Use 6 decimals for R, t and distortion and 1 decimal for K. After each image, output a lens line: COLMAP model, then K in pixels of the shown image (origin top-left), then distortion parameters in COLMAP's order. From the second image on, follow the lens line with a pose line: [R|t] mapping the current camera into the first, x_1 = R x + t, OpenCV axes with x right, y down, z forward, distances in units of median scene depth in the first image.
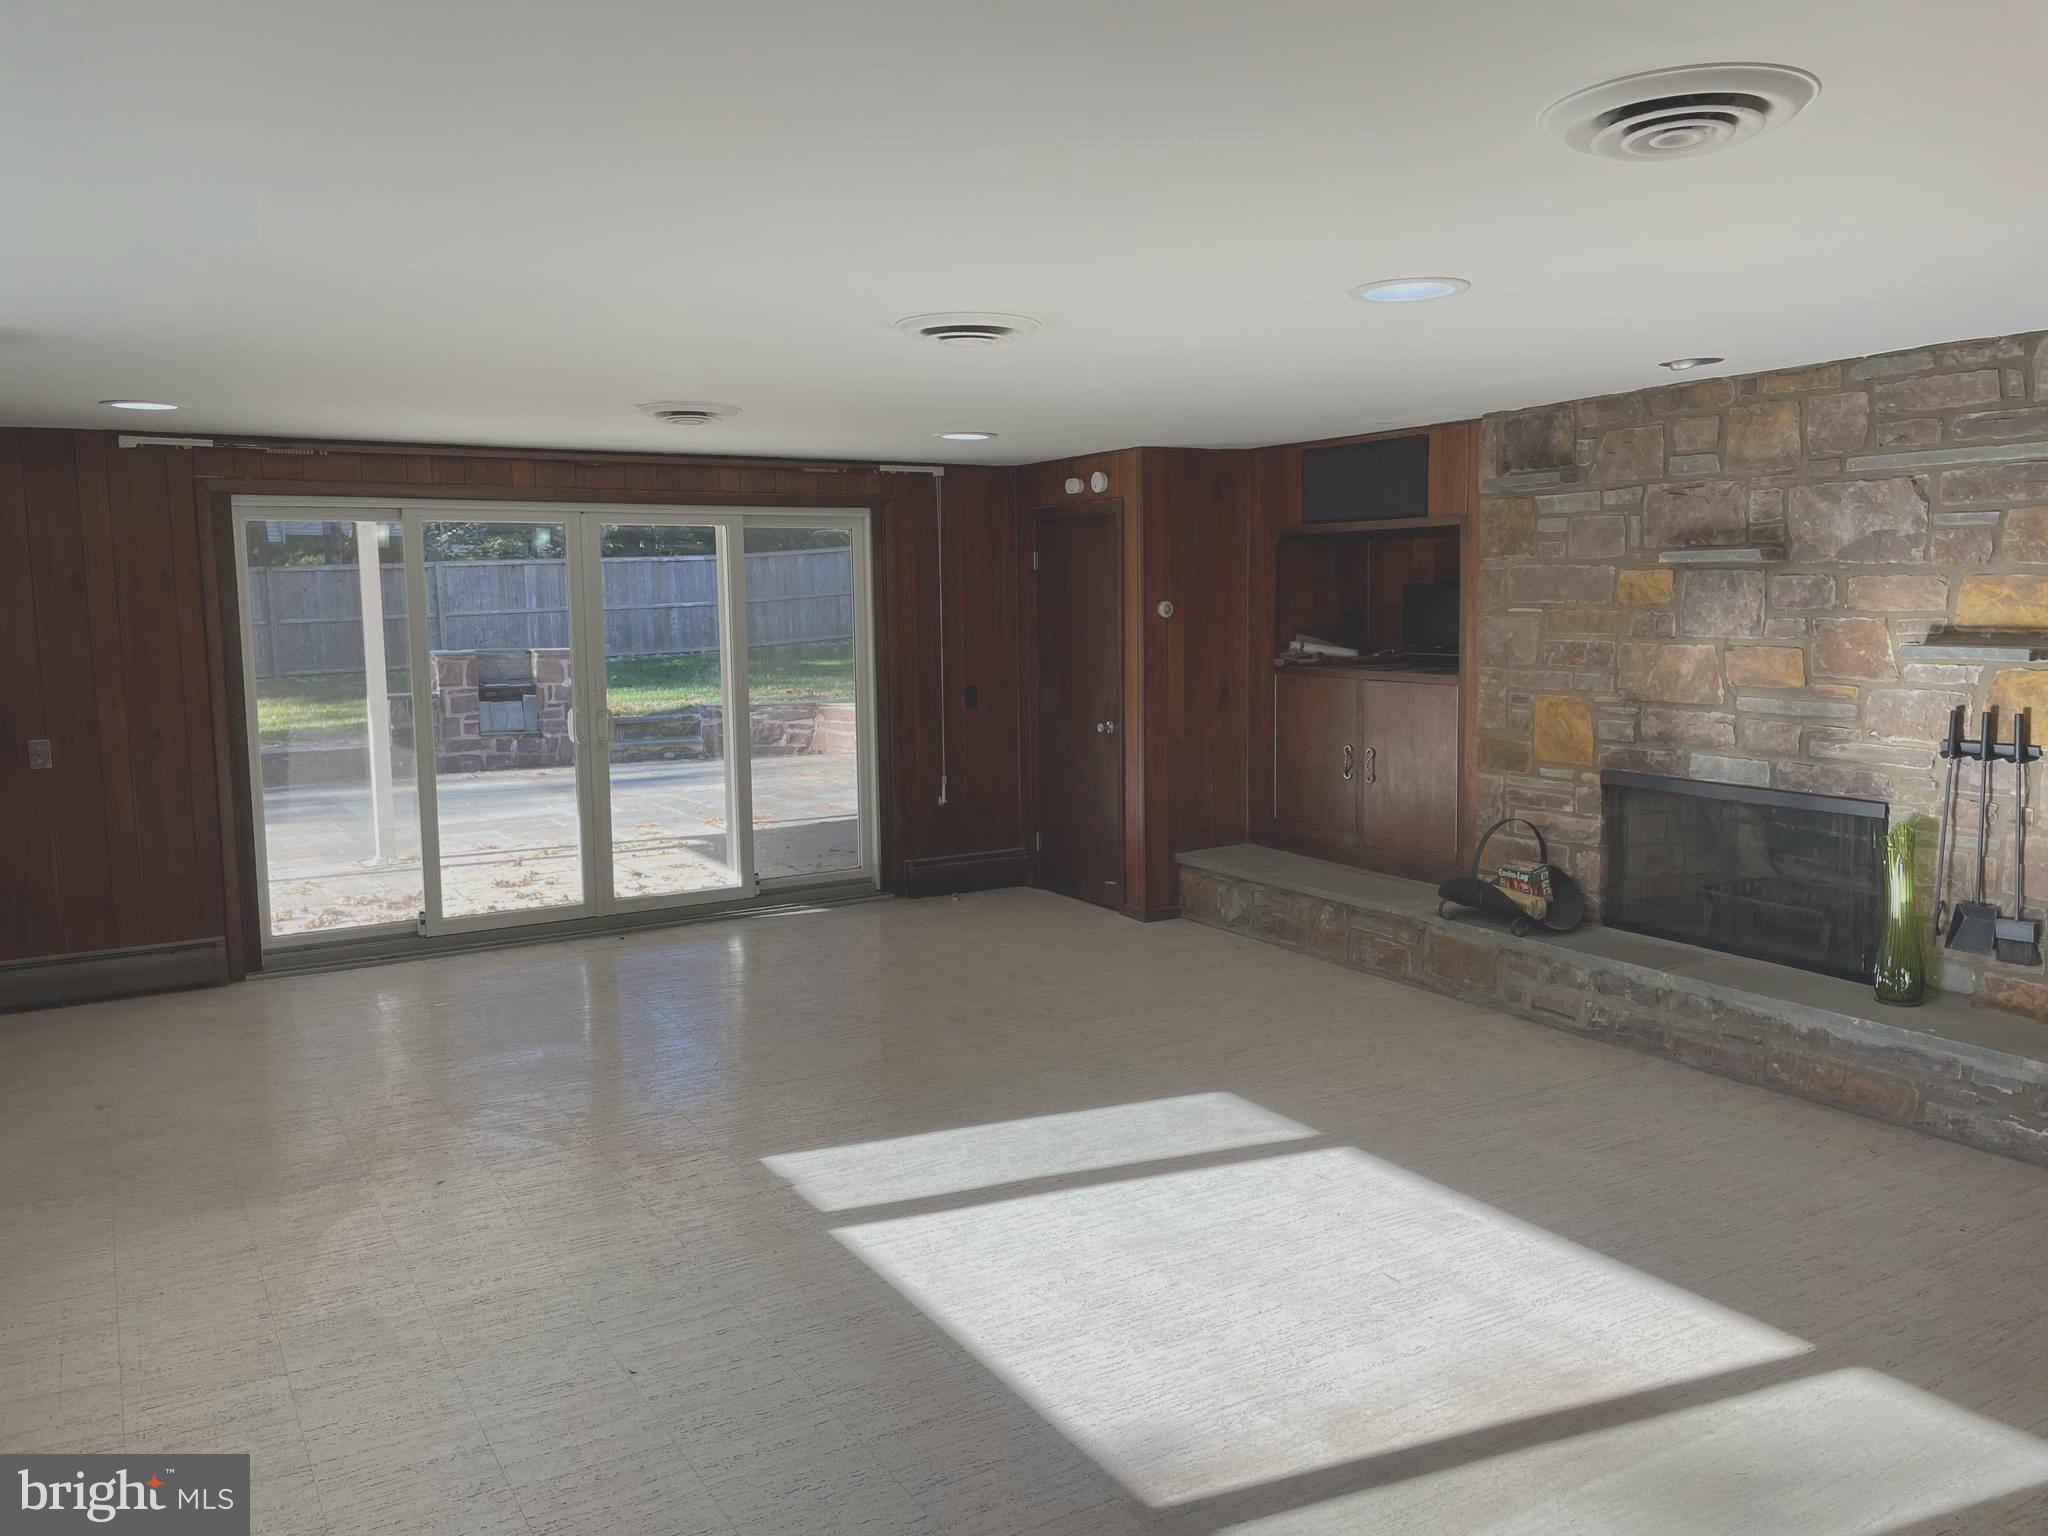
lens RADIAL K [[1558.5, 0, 1028.1], [0, 1558.5, 745.4], [0, 0, 1]] dist [0.092661, -0.117902]
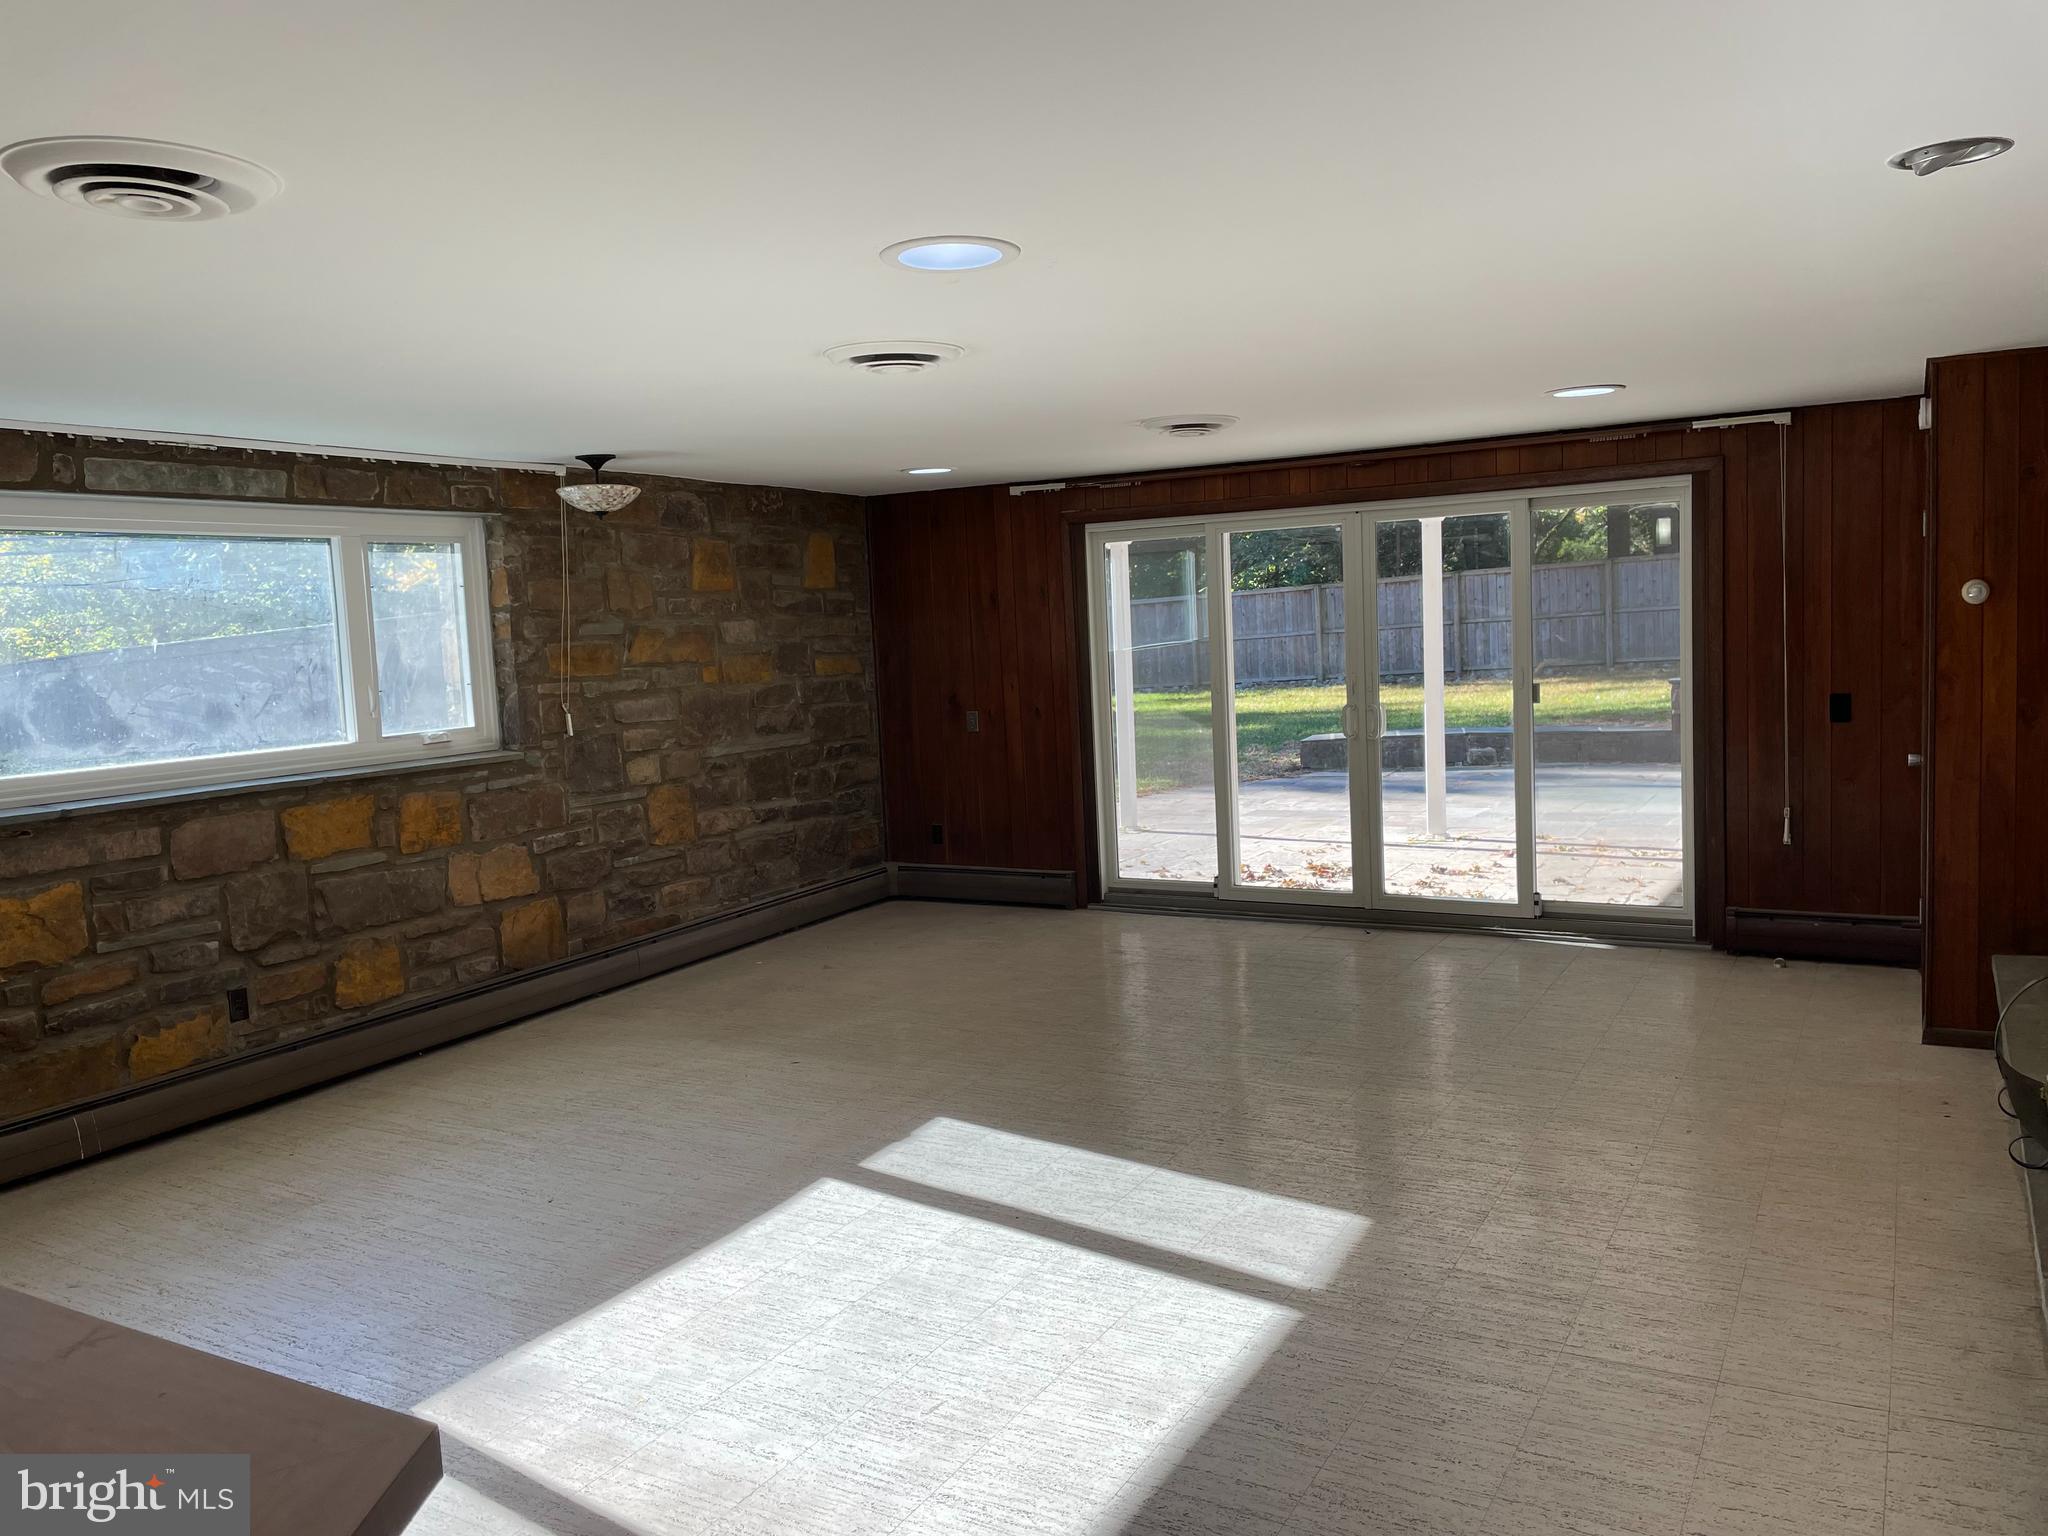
lens RADIAL K [[1558.5, 0, 1028.1], [0, 1558.5, 745.4], [0, 0, 1]] dist [0.092661, -0.117902]
pose [[0.497330, 0.065566, -0.865080, 0.528963], [-0.050488, 0.997637, 0.046587, -0.035143], [0.866091, 0.020507, 0.499465, 0.328900]]
